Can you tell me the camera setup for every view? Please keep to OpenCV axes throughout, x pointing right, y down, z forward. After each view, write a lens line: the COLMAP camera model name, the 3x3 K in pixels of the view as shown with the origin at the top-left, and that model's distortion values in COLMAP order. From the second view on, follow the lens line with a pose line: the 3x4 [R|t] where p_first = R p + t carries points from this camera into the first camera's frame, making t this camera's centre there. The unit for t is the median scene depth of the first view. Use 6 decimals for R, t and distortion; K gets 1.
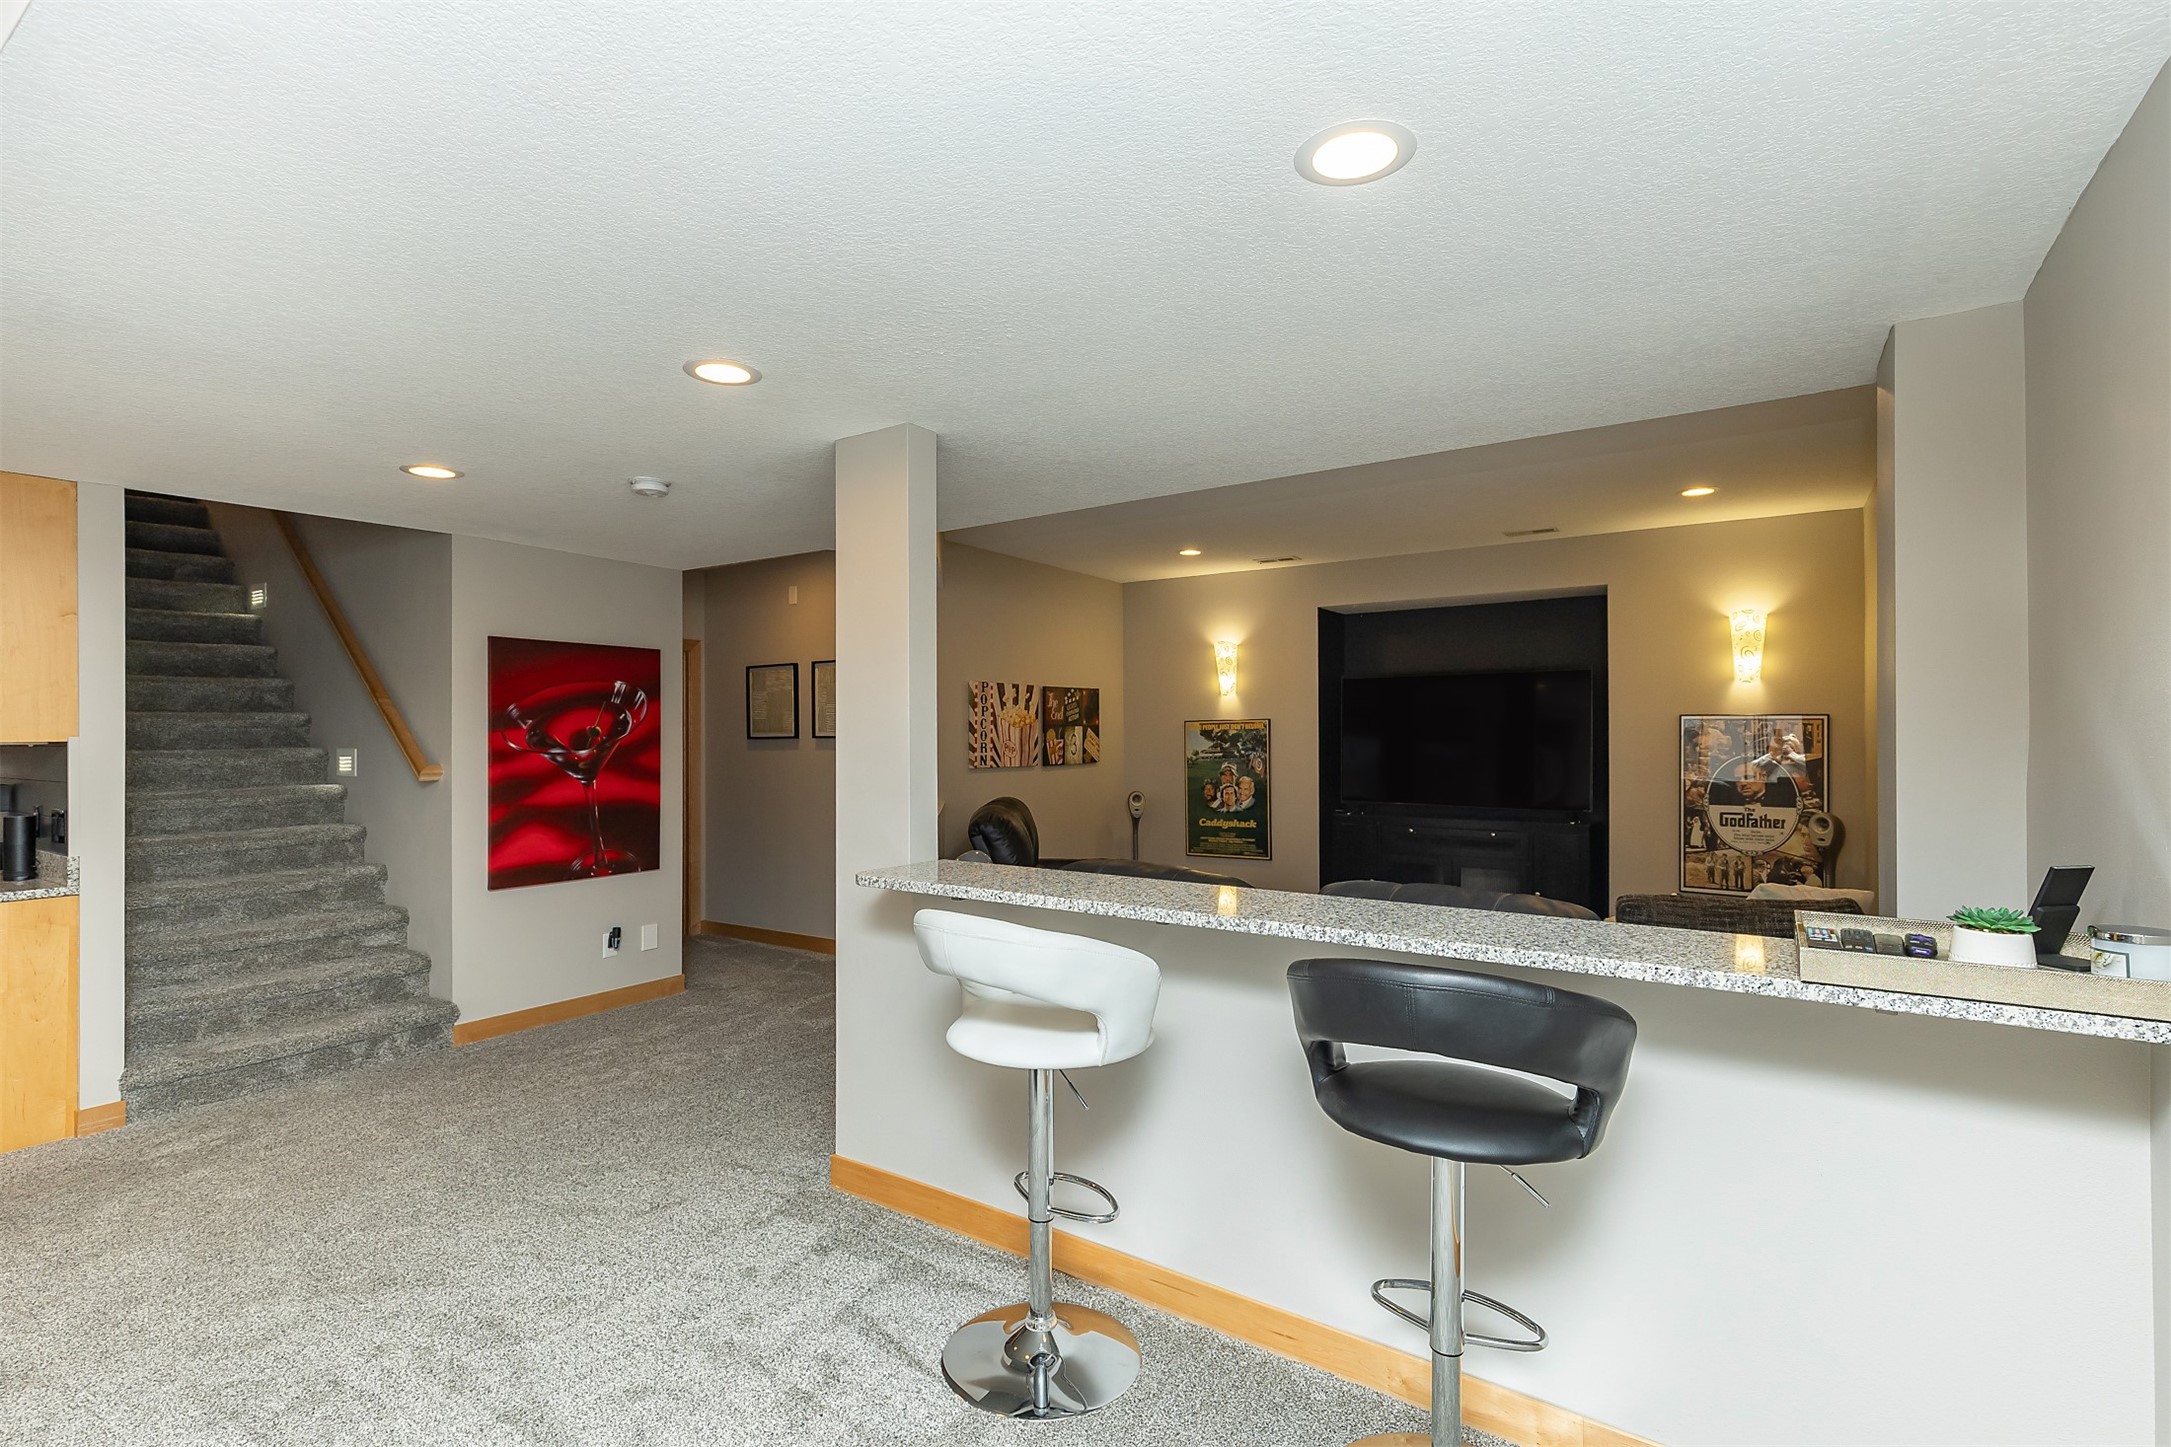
lens RADIAL K [[992.2, 0, 1079.4], [0, 992.2, 717.3], [0, 0, 1]] dist [0.010069, 0.000116]
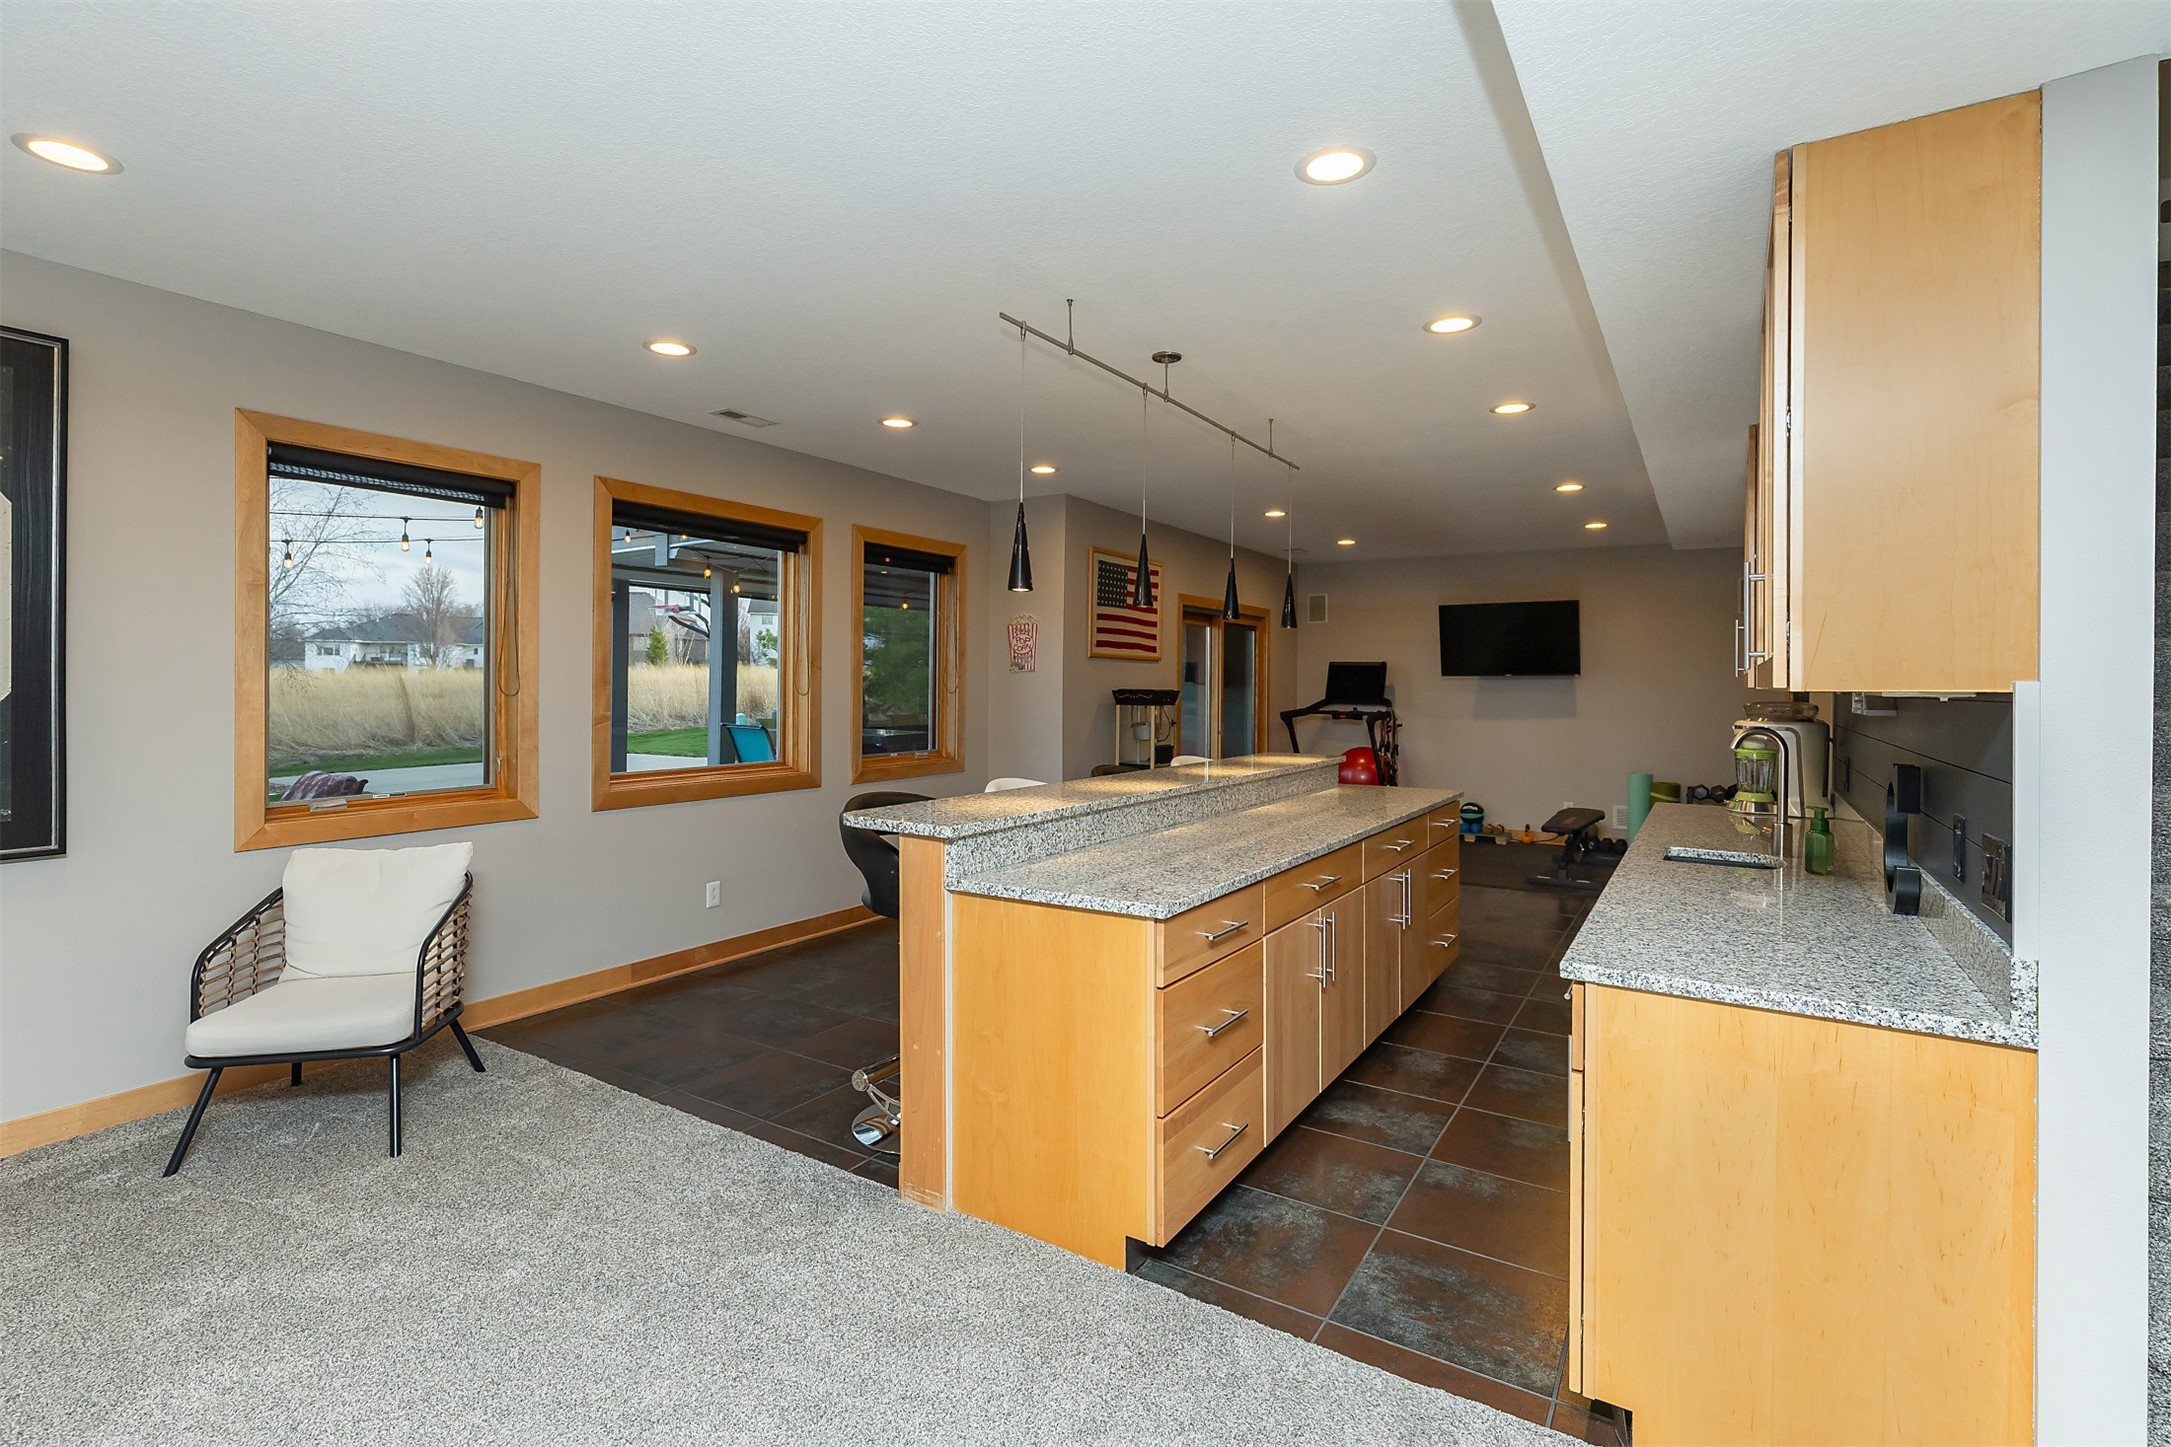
lens RADIAL K [[992.2, 0, 1077.1], [0, 992.2, 685.9], [0, 0, 1]] dist [0.010069, 0.000116]
pose [[0.031099, 0.009975, -0.999467, -0.546683], [-0.002741, 0.999947, 0.009894, 0.017092], [0.999513, 0.002432, 0.031125, 0.539530]]
